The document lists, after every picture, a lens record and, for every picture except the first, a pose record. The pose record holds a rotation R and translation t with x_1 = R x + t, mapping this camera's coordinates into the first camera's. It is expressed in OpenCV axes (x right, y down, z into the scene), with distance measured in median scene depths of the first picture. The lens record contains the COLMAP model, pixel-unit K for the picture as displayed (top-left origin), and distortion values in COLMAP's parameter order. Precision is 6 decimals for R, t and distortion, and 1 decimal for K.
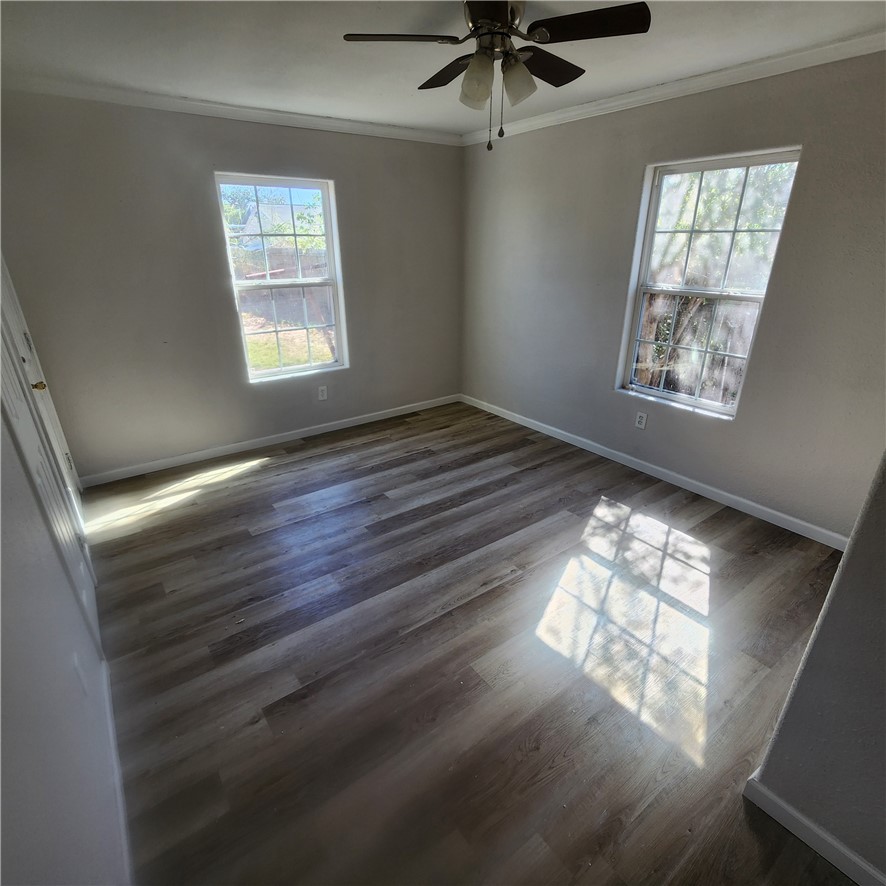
lens RADIAL K [[490.3, 0, 444.4], [0, 490.3, 452.9], [0, 0, 1]] dist [0.005720, -0.000806]
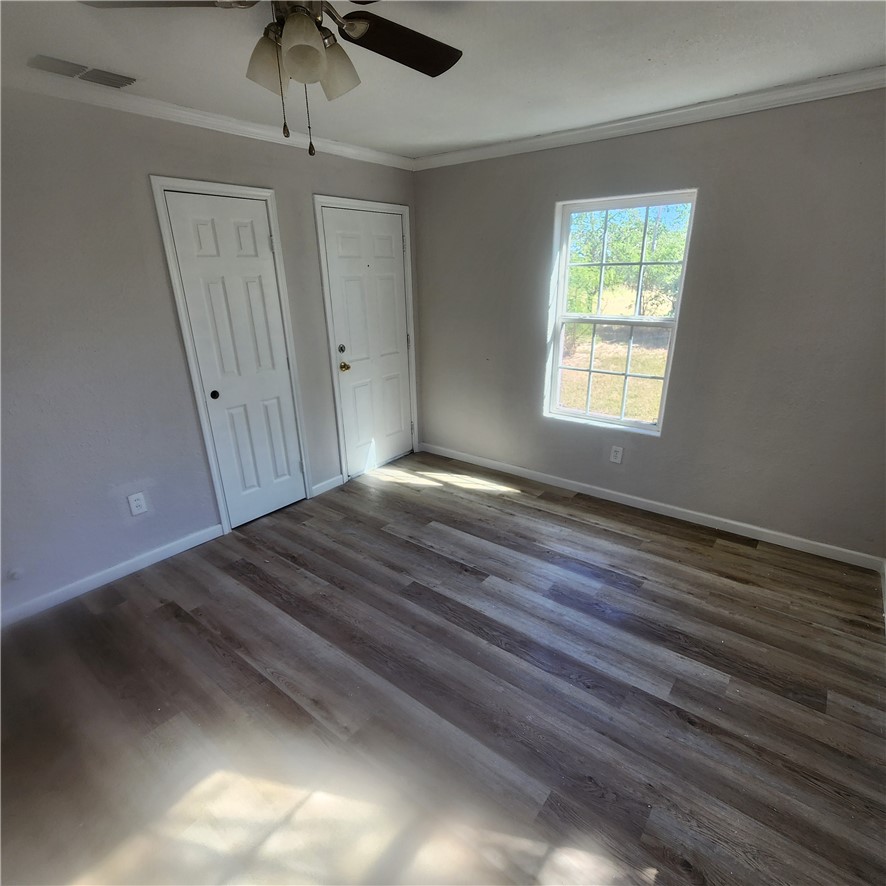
lens RADIAL K [[490.3, 0, 444.4], [0, 490.3, 452.9], [0, 0, 1]] dist [0.005720, -0.000806]
pose [[0.260011, 0.332165, -0.906676, 0.484840], [-0.371522, 0.901101, 0.223580, -0.234289], [0.891272, 0.278717, 0.357703, 0.532516]]
